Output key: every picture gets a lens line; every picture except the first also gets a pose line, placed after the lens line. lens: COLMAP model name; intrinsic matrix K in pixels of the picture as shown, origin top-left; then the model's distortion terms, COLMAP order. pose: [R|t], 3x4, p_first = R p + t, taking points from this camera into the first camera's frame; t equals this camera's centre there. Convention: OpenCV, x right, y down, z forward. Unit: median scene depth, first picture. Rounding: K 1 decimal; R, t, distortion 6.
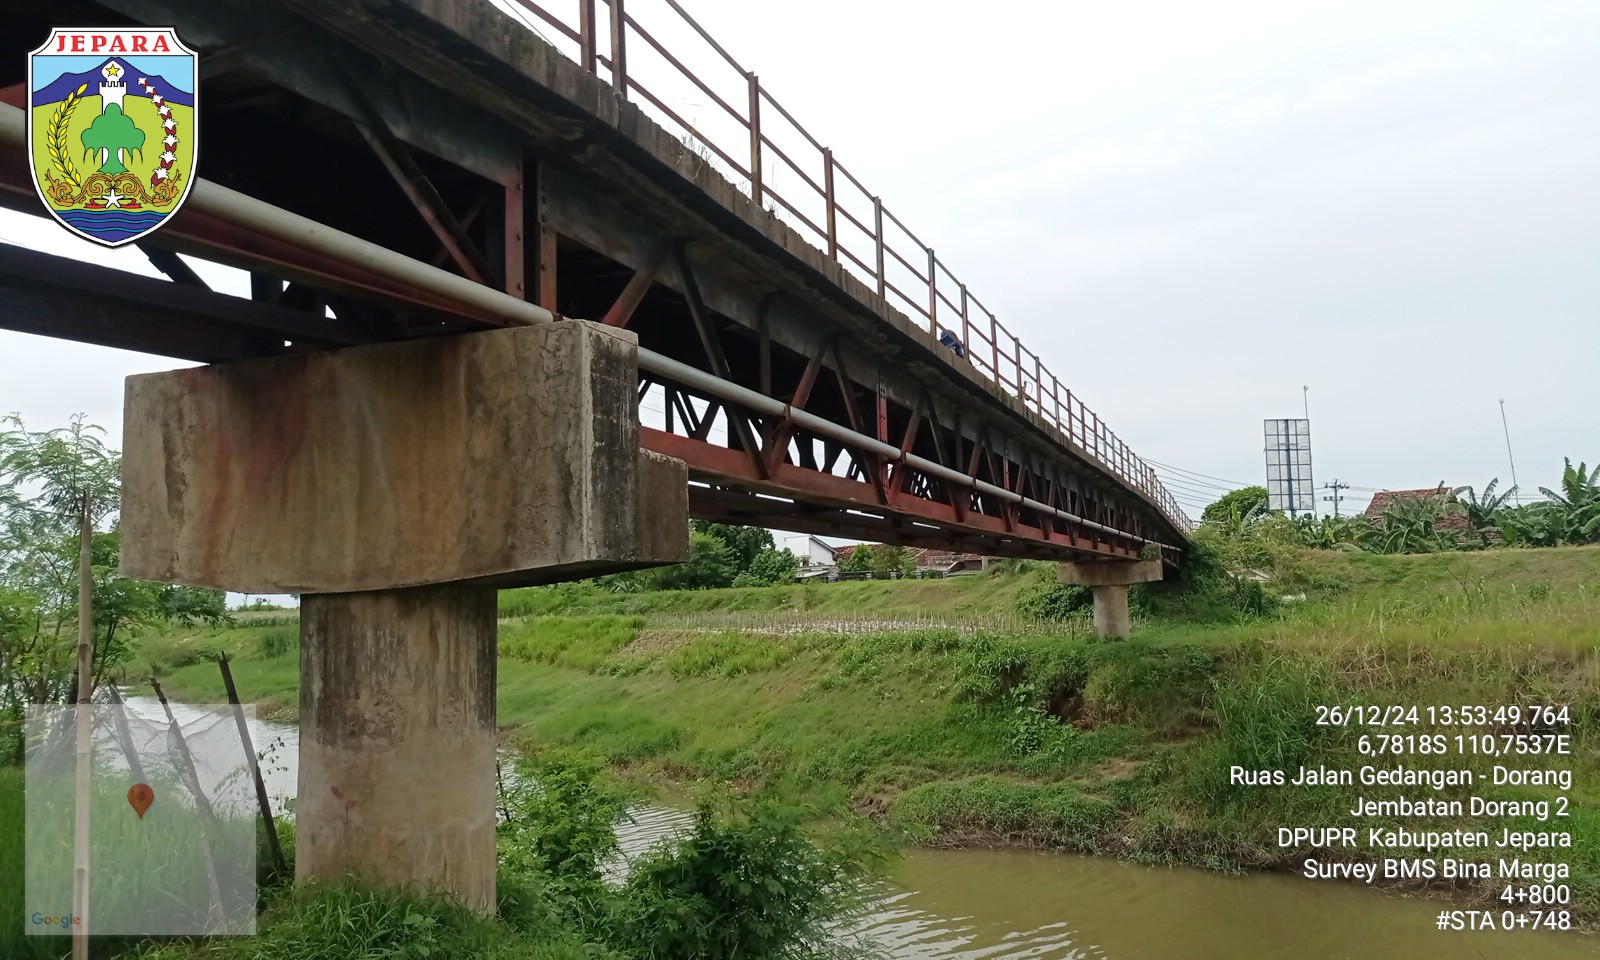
lens RADIAL K [[1190.8, 0, 798.6], [0, 1190.8, 476.3], [0, 0, 1]] dist [0.038399, -0.041042]
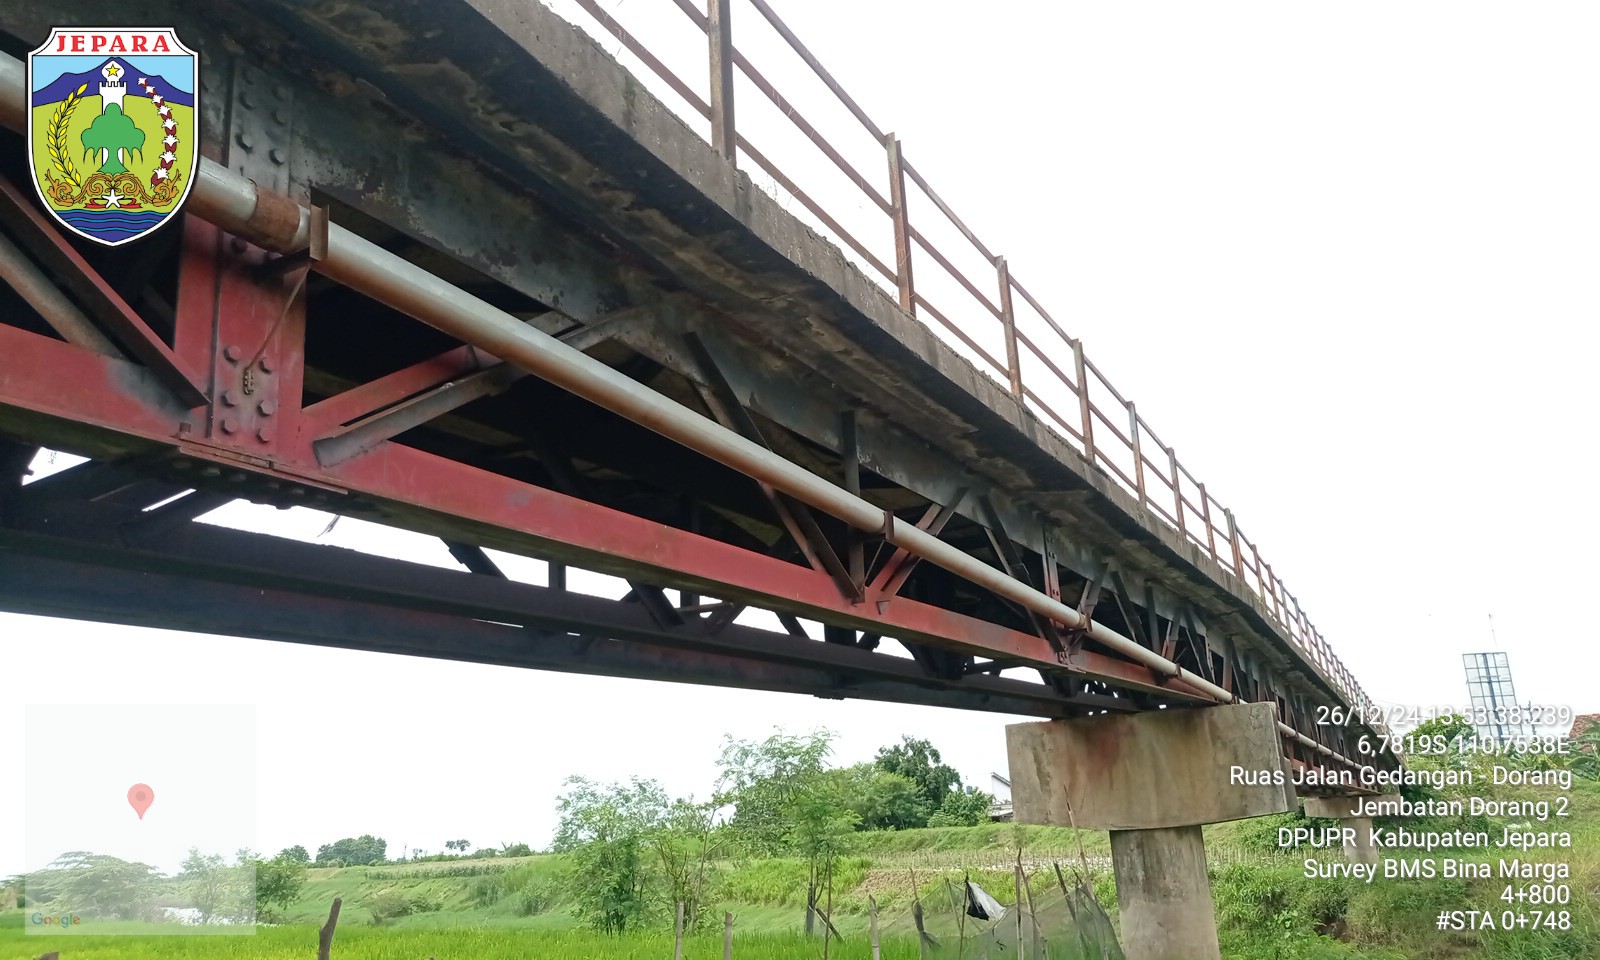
lens RADIAL K [[1190.8, 0, 791.7], [0, 1190.8, 479.4], [0, 0, 1]] dist [0.038399, -0.041042]
pose [[0.992901, -0.053083, -0.106439, -0.497281], [0.031915, 0.980972, -0.191509, -0.084603], [0.114579, 0.186753, 0.975702, -0.860378]]
